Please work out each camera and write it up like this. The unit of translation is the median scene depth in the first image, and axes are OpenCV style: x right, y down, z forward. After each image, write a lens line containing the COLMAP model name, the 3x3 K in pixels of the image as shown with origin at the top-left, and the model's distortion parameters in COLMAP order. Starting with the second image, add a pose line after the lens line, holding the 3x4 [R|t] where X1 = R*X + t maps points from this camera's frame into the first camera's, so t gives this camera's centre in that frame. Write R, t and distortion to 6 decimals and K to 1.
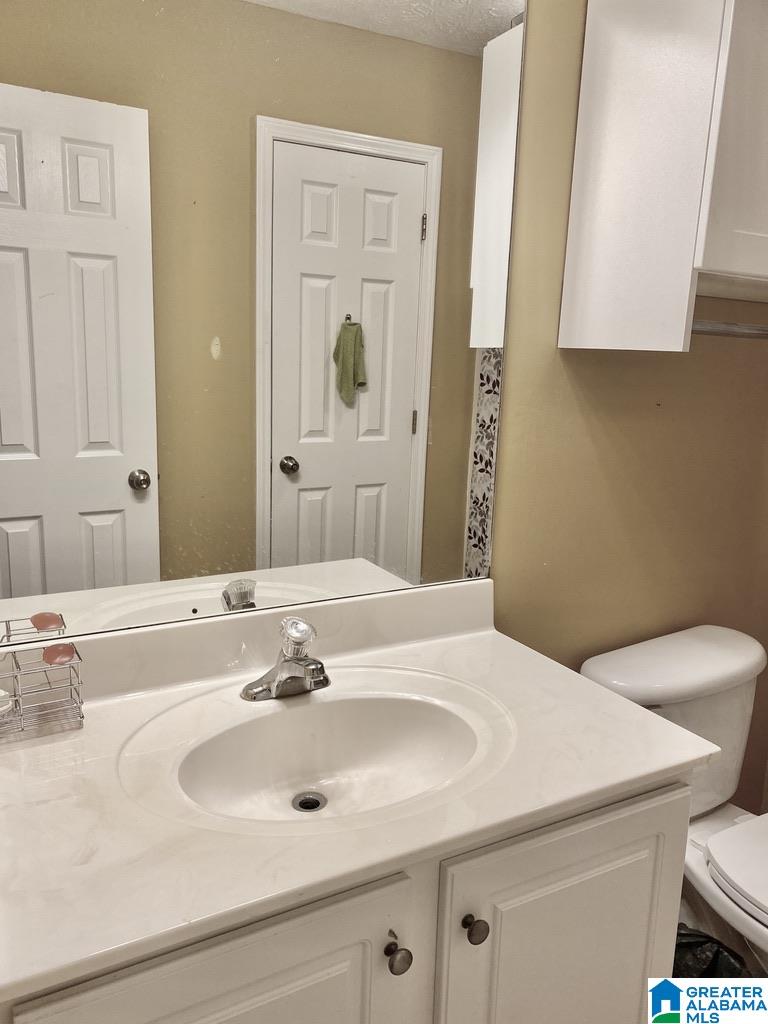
lens RADIAL K [[783.7, 0, 387.4], [0, 783.7, 506.0], [0, 0, 1]] dist [0.091570, -0.118226]
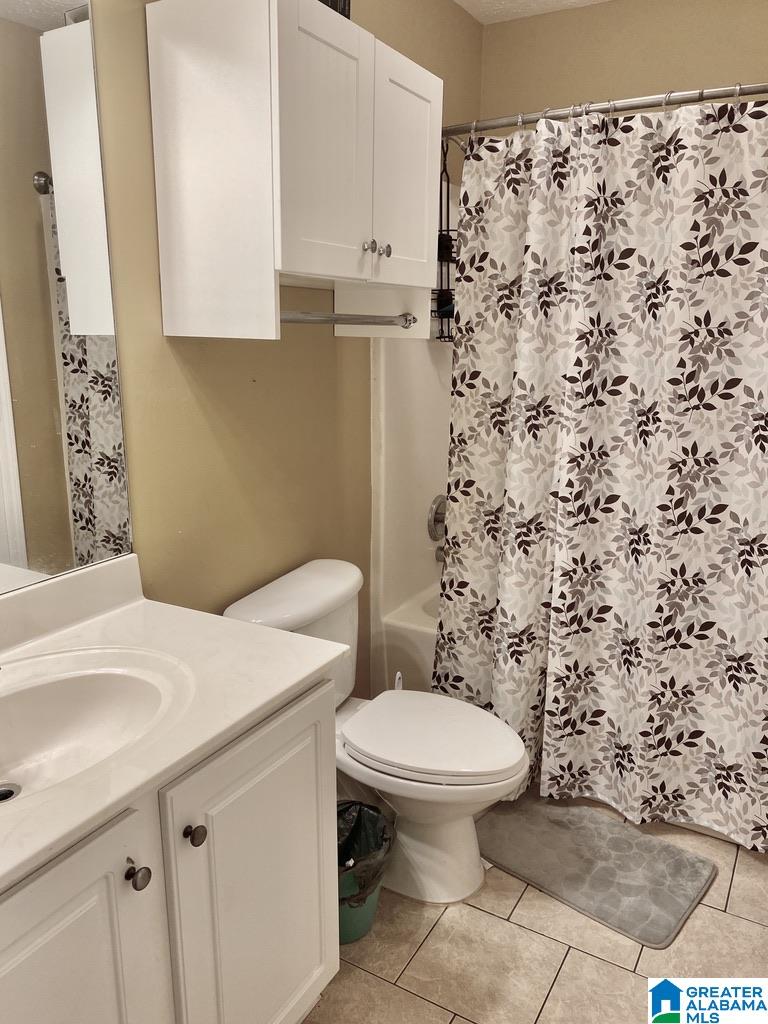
lens RADIAL K [[783.7, 0, 387.4], [0, 783.7, 506.0], [0, 0, 1]] dist [0.091570, -0.118226]
pose [[0.858532, -0.143004, 0.492415, -0.107880], [0.121889, 0.989713, 0.074911, -0.010934], [-0.498062, -0.004294, 0.867131, -0.124271]]
